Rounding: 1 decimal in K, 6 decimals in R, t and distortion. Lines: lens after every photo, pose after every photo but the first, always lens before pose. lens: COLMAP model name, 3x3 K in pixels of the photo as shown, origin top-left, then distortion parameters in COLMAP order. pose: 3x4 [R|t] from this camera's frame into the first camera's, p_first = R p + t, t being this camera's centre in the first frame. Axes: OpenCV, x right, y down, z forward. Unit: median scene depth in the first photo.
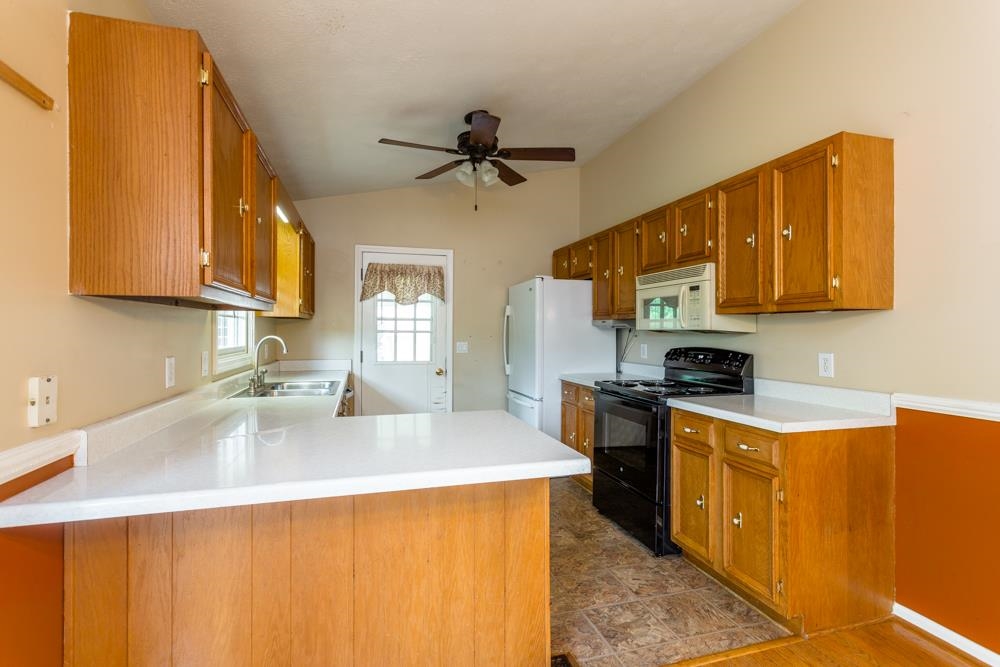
lens RADIAL K [[479.3, 0, 504.7], [0, 479.3, 331.7], [0, 0, 1]] dist [-0.000725, 0.000389]
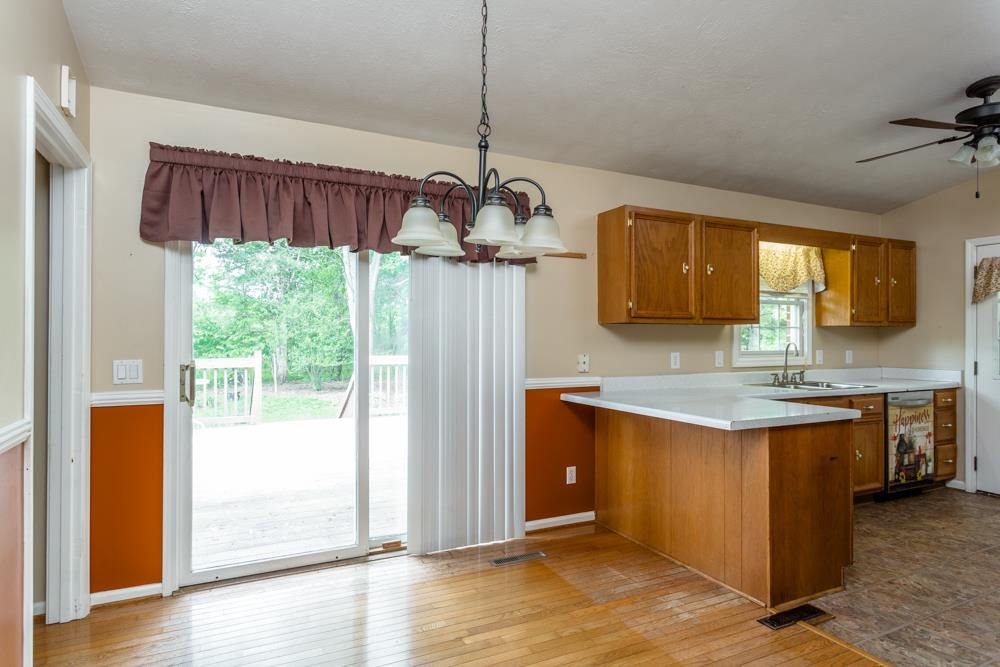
lens RADIAL K [[514.9, 0, 519.2], [0, 514.9, 335.3], [0, 0, 1]] dist [0.002746, 0.000282]
pose [[0.219375, -0.006899, -0.975616, 0.789846], [-0.001835, 0.999970, -0.007484, 0.002793], [0.975639, 0.003432, 0.219356, -0.008978]]
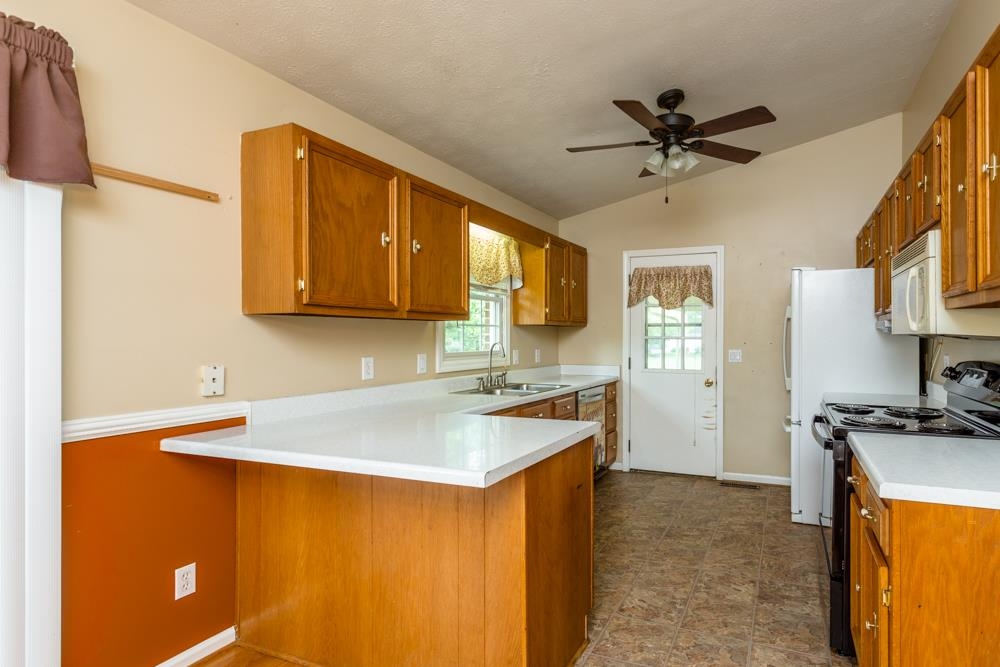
lens RADIAL K [[510.8, 0, 566.4], [0, 510.8, 337.1], [0, 0, 1]] dist [-0.000498, 0.000694]
pose [[0.796005, -0.002740, -0.605283, 0.439199], [0.001226, 0.999995, -0.002913, 0.001906], [0.605288, 0.001577, 0.796005, 0.145860]]
